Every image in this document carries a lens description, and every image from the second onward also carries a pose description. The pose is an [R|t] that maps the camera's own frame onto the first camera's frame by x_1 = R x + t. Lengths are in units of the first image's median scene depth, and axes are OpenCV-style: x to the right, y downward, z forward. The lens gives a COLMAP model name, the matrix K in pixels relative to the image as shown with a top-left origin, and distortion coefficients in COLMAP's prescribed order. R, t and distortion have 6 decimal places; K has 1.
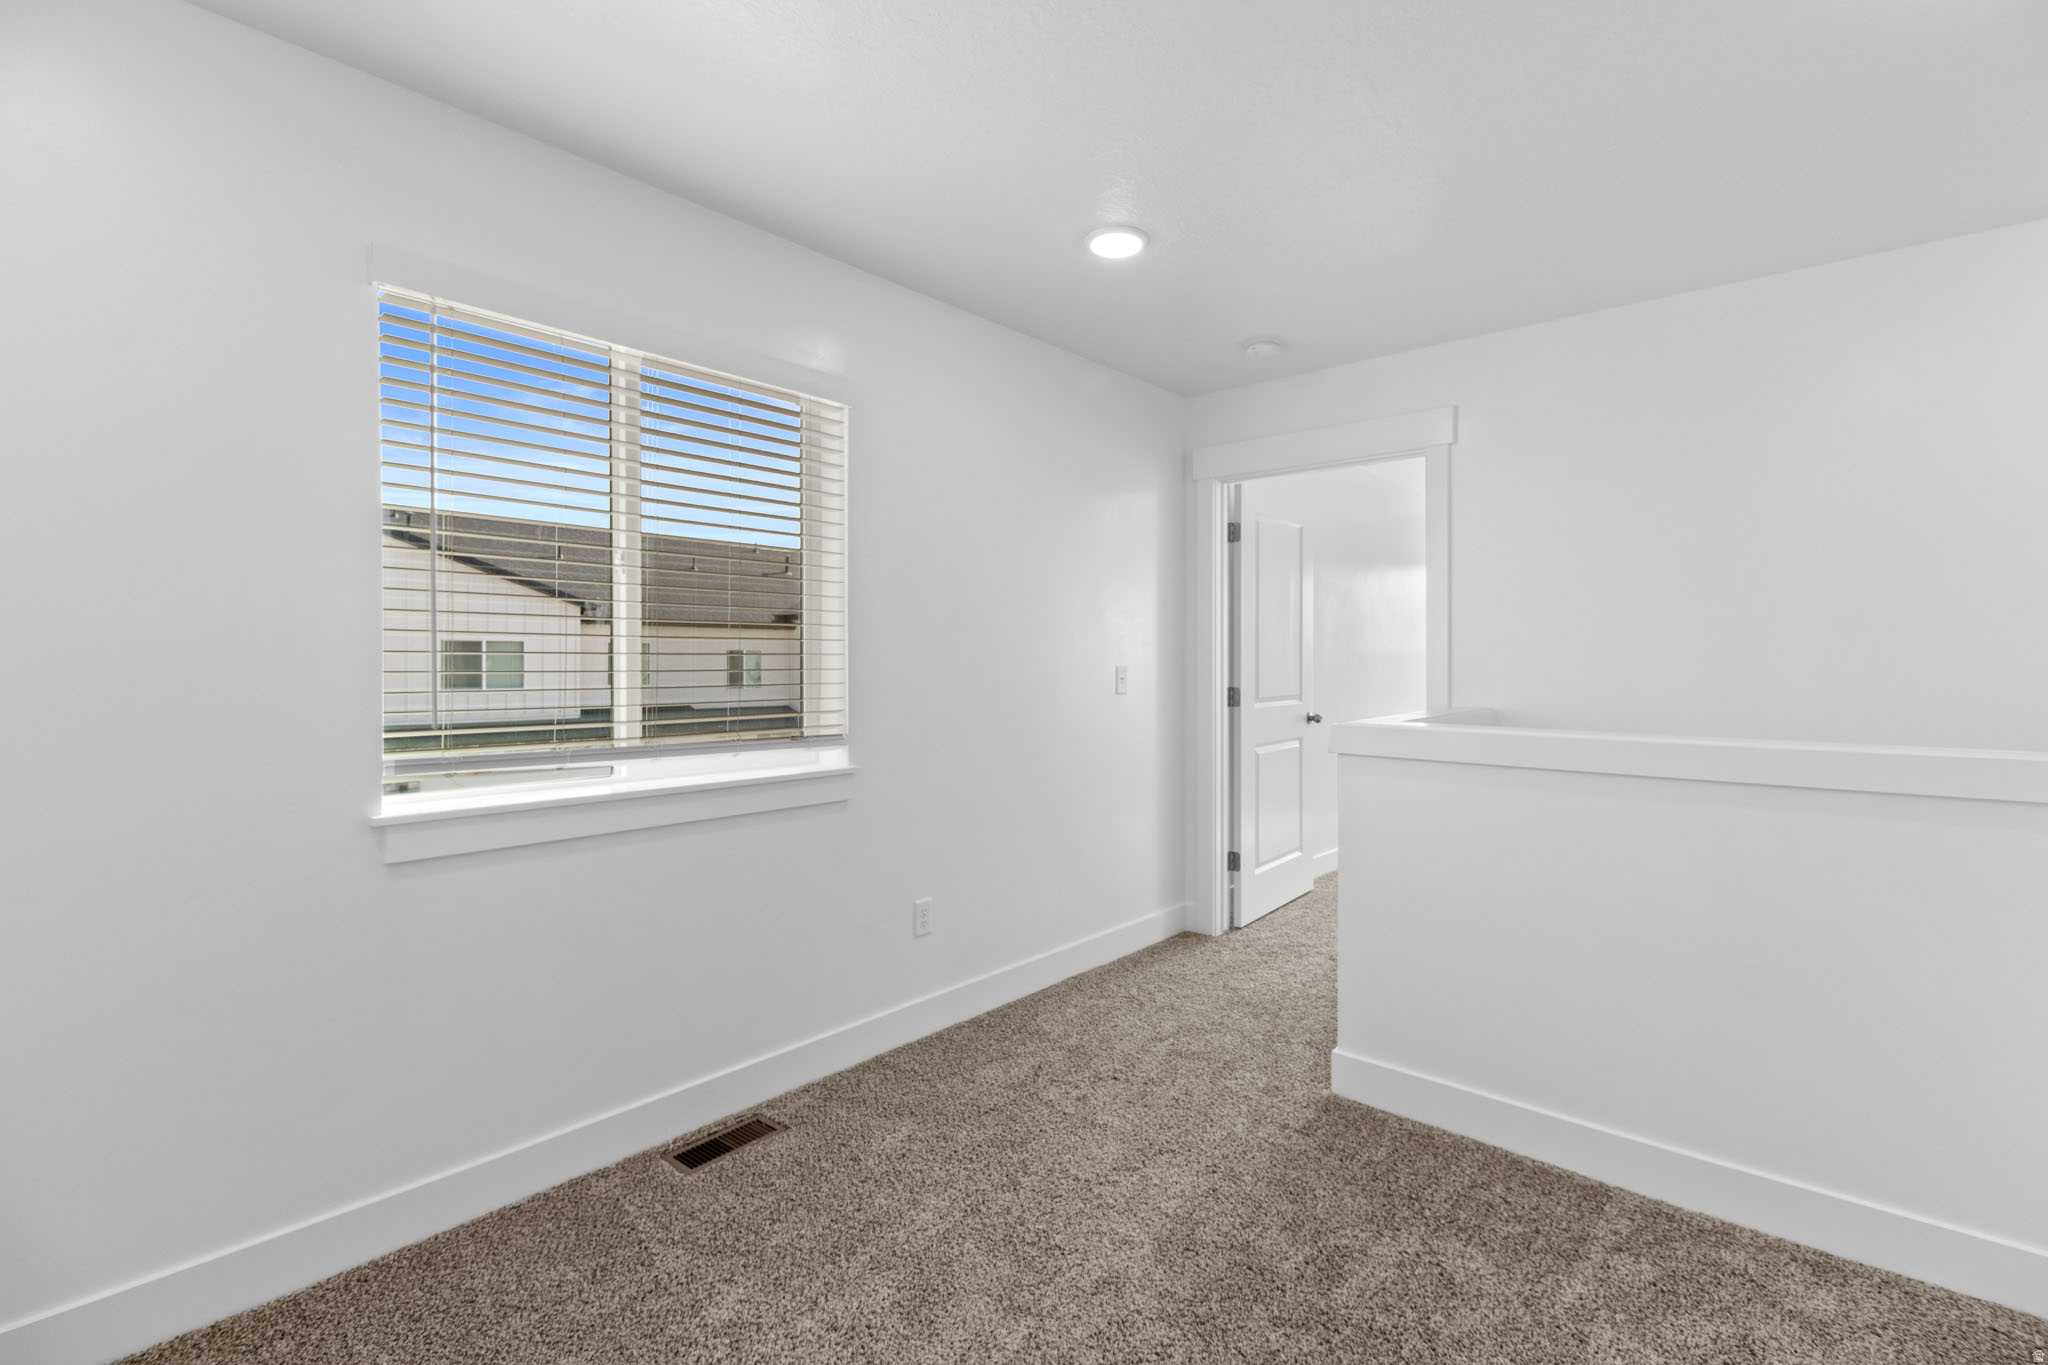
lens RADIAL K [[933.0, 0, 1034.7], [0, 933.0, 657.7], [0, 0, 1]] dist [-0.001629, -0.000497]
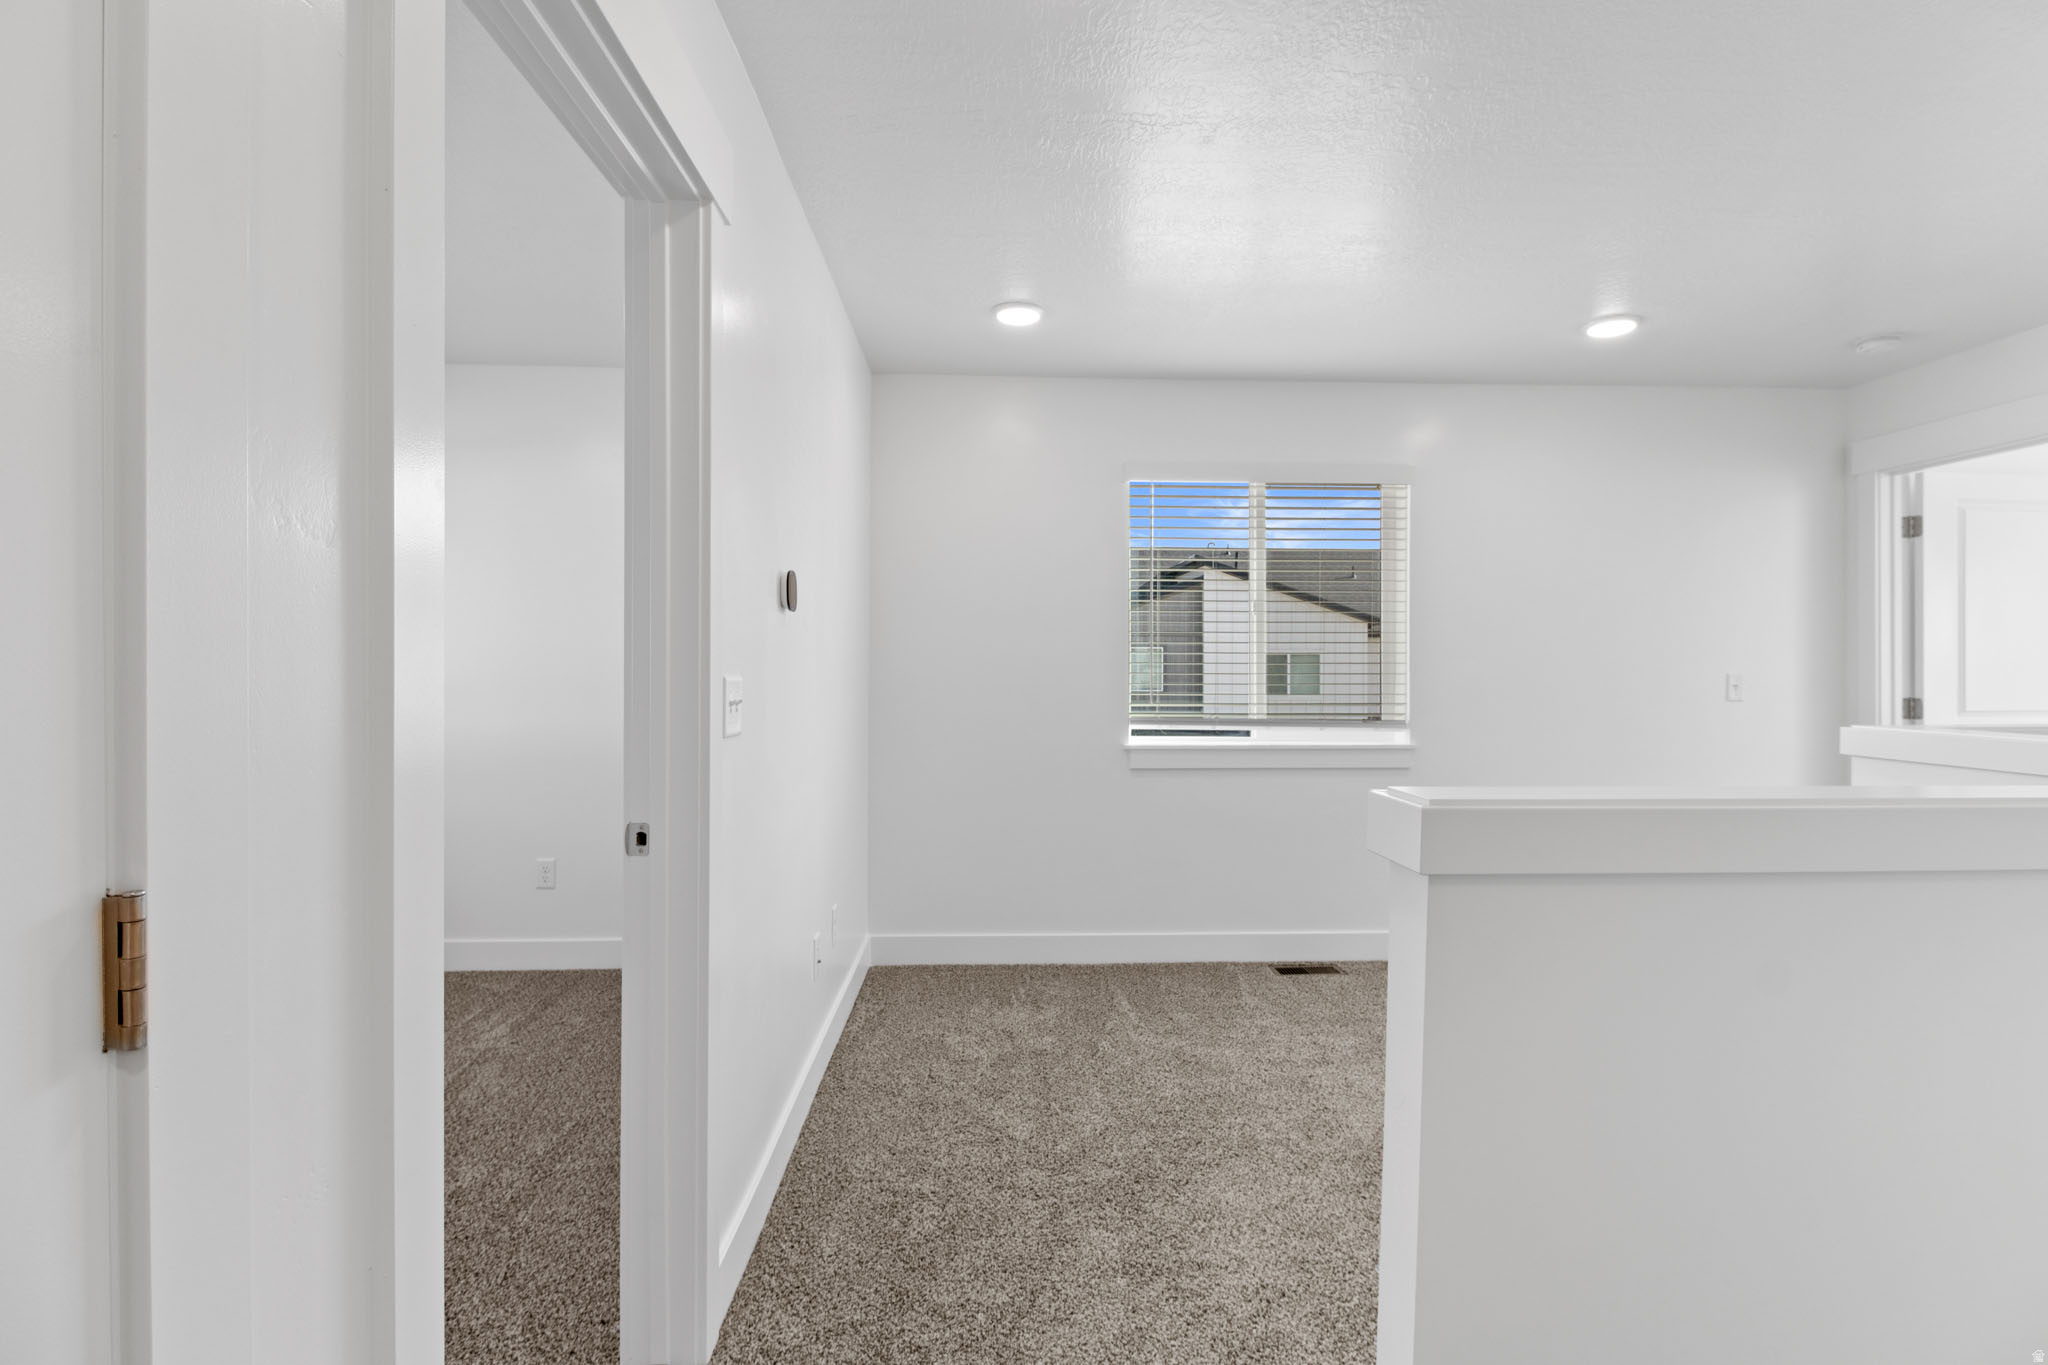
lens RADIAL K [[933.0, 0, 1034.7], [0, 933.0, 657.7], [0, 0, 1]] dist [-0.001629, -0.000497]
pose [[0.688137, -0.008753, -0.725528, 0.417797], [0.000193, 0.999929, -0.011881, 0.004890], [0.725581, 0.008036, 0.688090, -0.358028]]
